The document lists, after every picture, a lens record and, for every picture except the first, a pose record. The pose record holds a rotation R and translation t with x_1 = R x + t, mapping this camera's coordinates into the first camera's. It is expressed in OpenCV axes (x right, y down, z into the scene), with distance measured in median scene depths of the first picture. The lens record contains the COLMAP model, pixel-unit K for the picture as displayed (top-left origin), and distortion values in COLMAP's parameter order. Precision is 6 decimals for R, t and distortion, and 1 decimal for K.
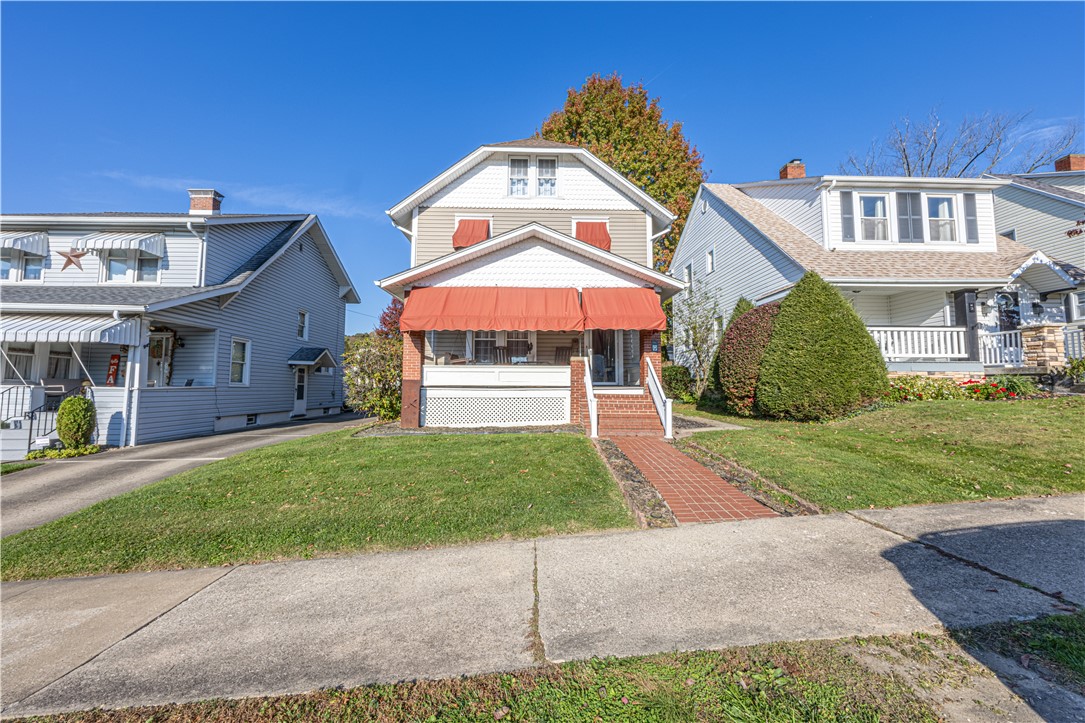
lens RADIAL K [[419.3, 0, 532.6], [0, 419.3, 353.6], [0, 0, 1]] dist [-0.003118, -0.000345]
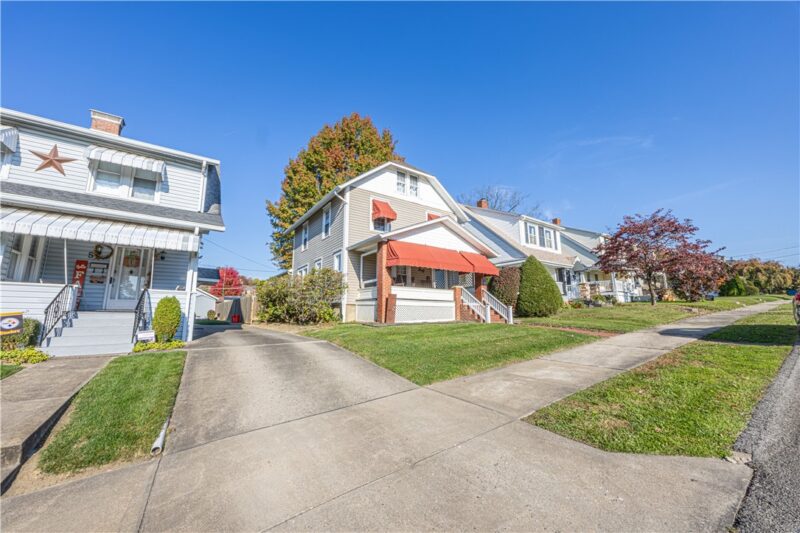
lens RADIAL K [[309.1, 0, 392.7], [0, 309.1, 260.6], [0, 0, 1]] dist [-0.003118, -0.000345]
pose [[0.841774, 0.096695, 0.531099, -0.788523], [-0.044939, 0.992964, -0.109557, 0.053683], [-0.537956, 0.068355, 0.840197, -0.048718]]
